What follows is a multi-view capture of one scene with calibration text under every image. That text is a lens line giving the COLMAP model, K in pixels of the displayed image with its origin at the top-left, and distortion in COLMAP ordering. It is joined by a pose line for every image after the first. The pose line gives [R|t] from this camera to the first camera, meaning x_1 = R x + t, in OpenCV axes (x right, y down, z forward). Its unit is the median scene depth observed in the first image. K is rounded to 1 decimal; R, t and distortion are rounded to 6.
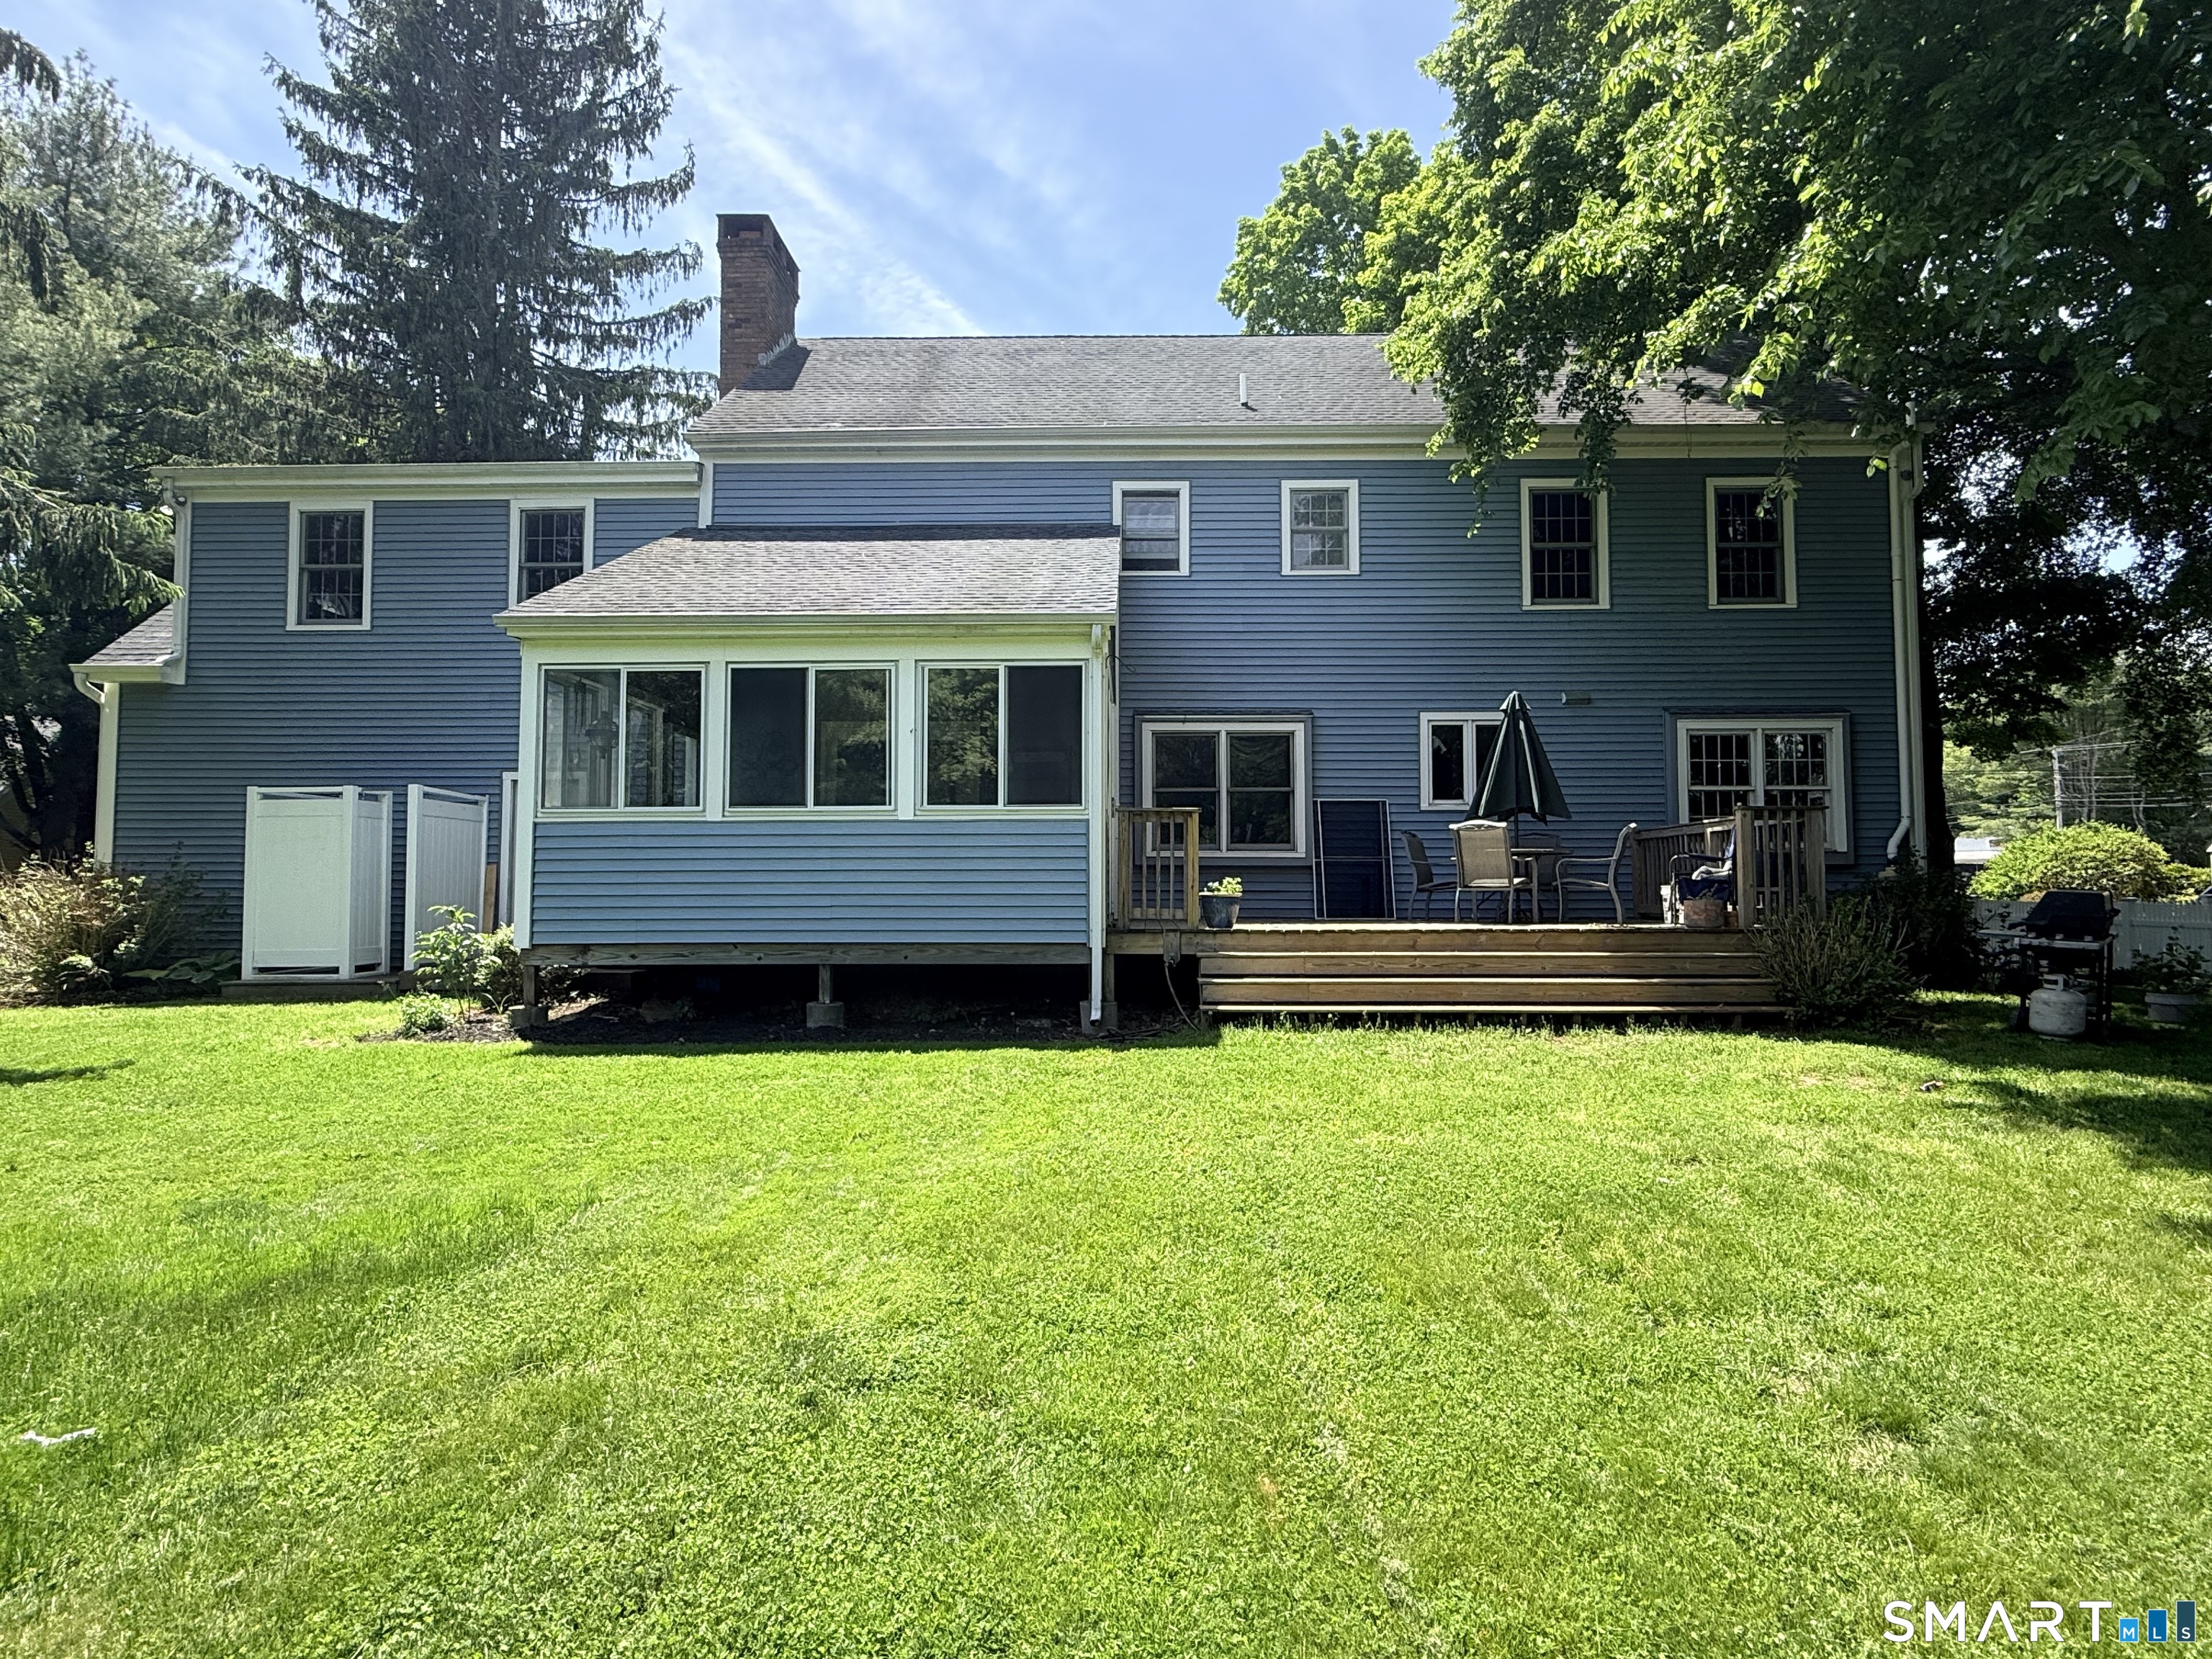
lens RADIAL K [[1155.4, 0, 1106.0], [0, 1155.4, 829.5], [0, 0, 1]] dist [-0.034542, 0.037869]
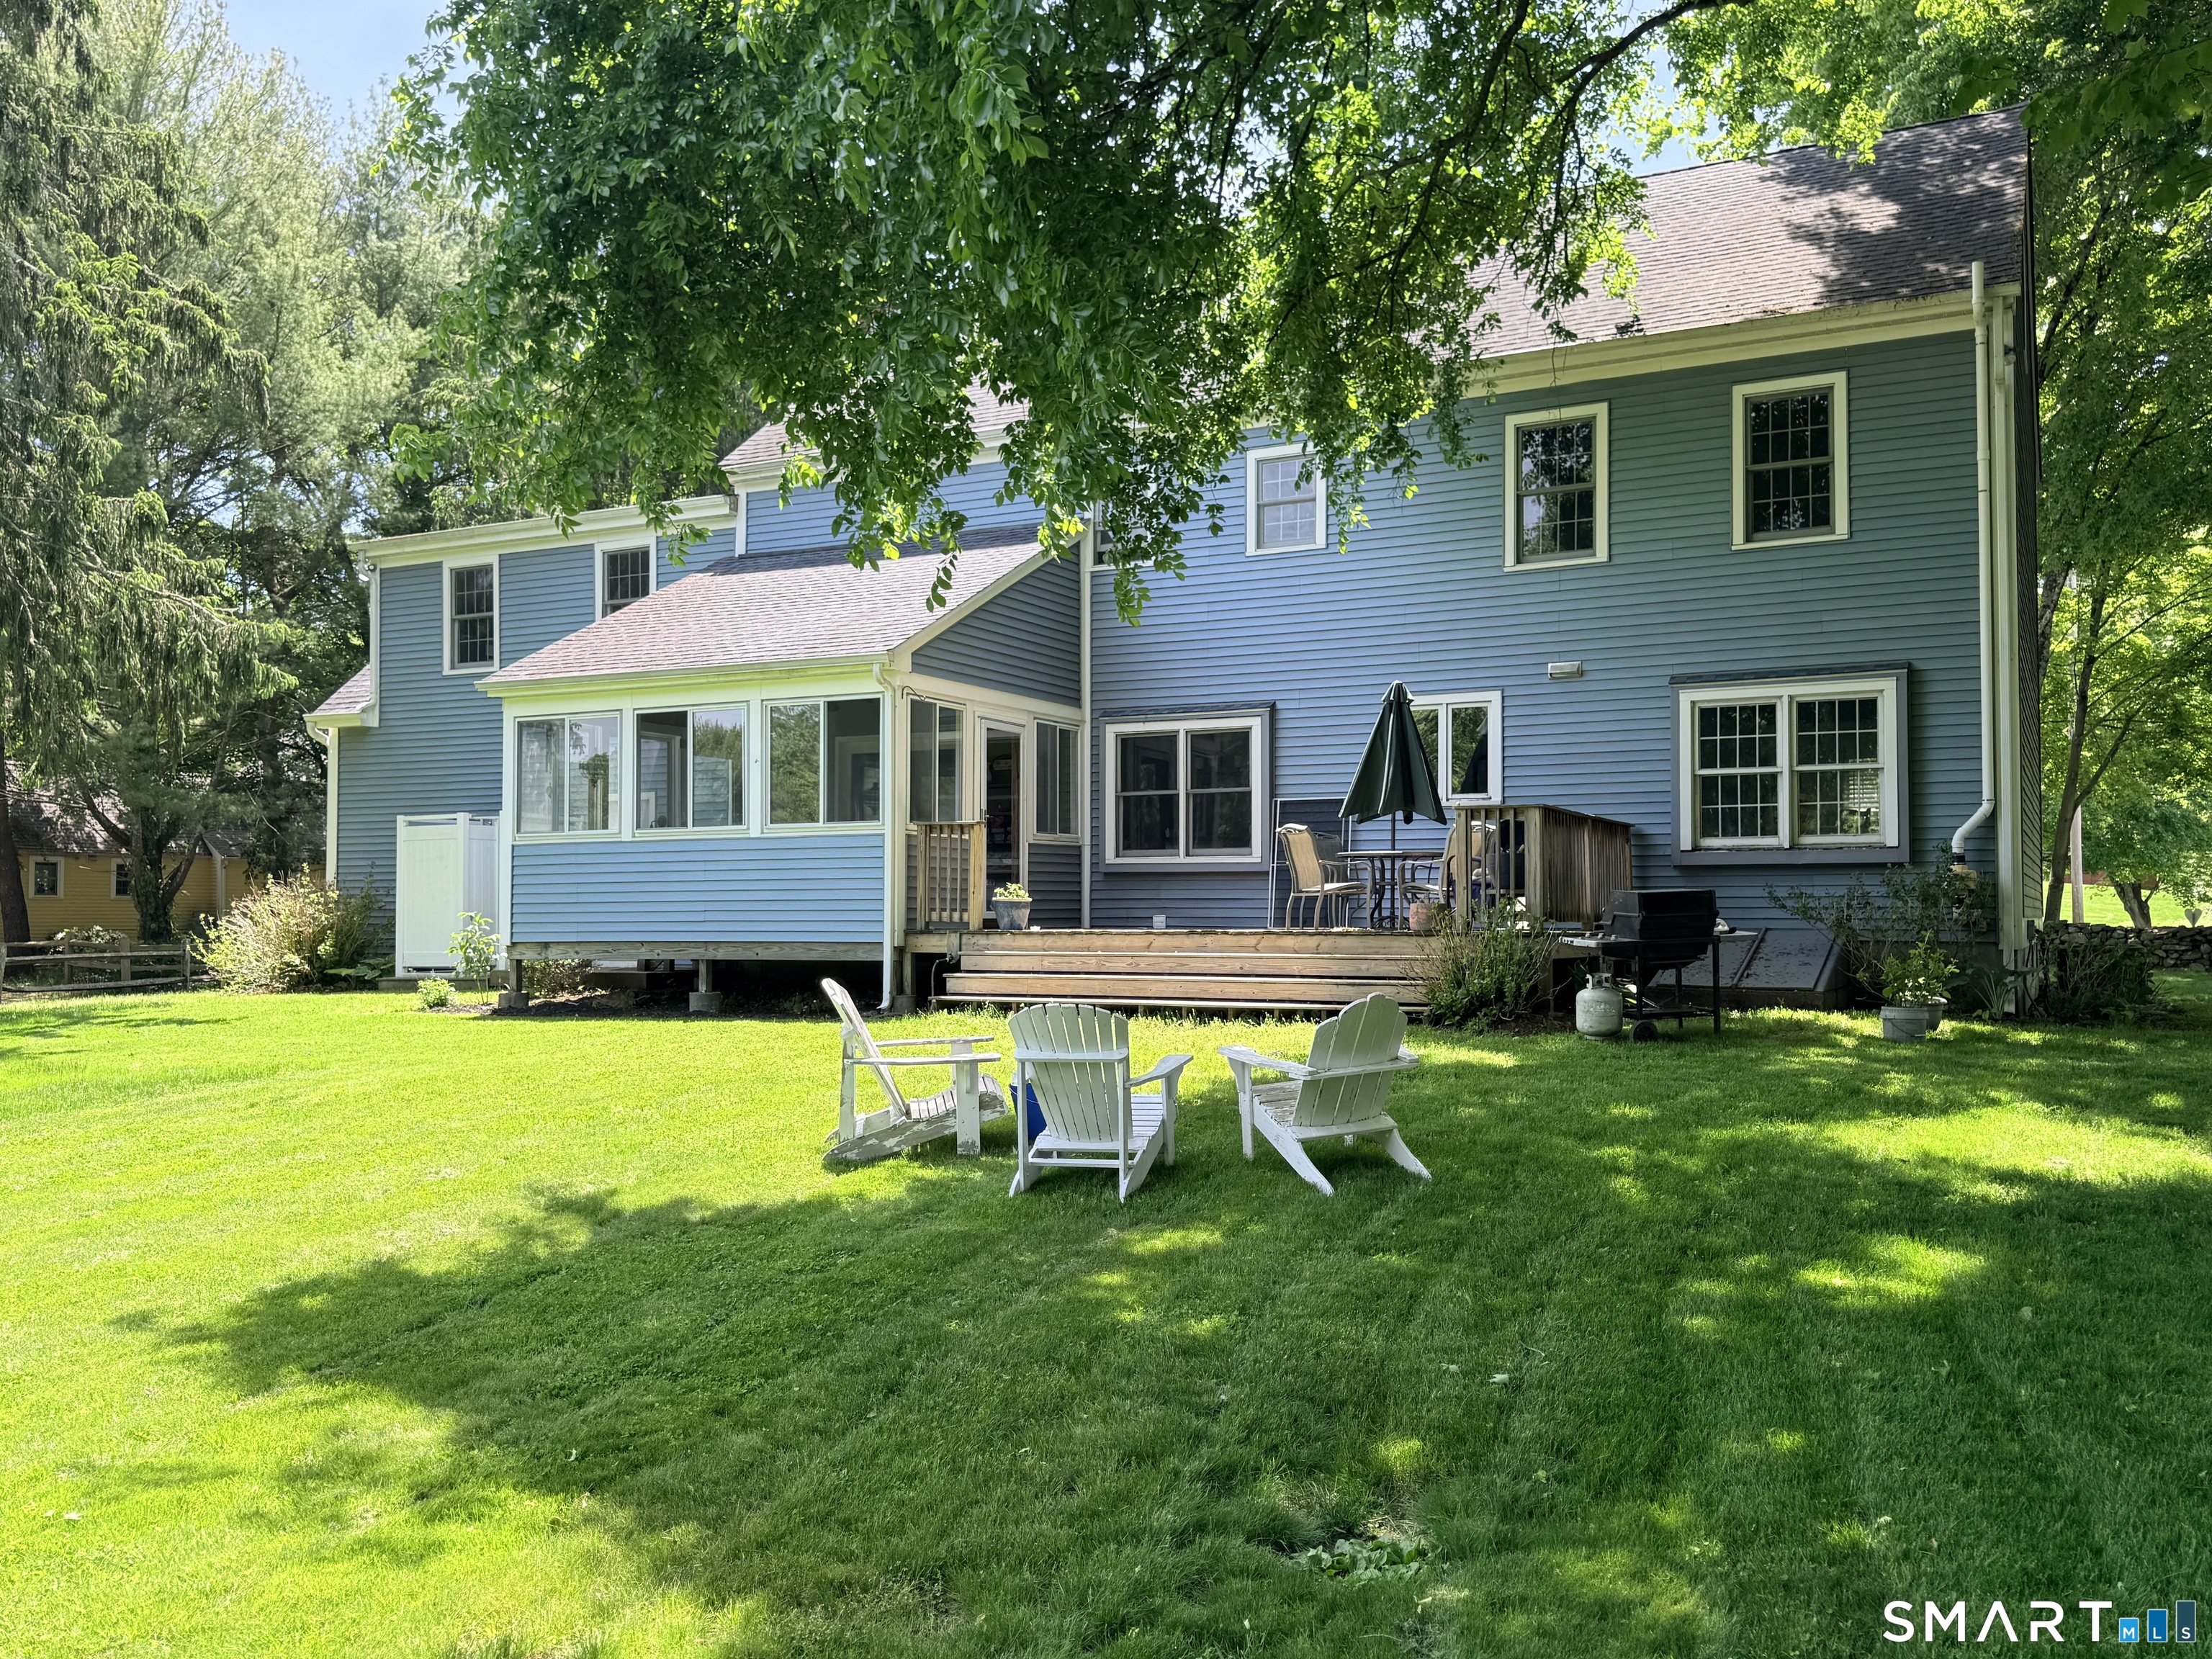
lens RADIAL K [[1874.9, 0, 1105.6], [0, 1874.9, 861.8], [0, 0, 1]] dist [0.126757, 0.001222]
pose [[0.892832, -0.013389, -0.450191, 0.758785], [0.023721, 0.999569, 0.017318, -0.005874], [0.449765, -0.026141, 0.892765, -0.417589]]
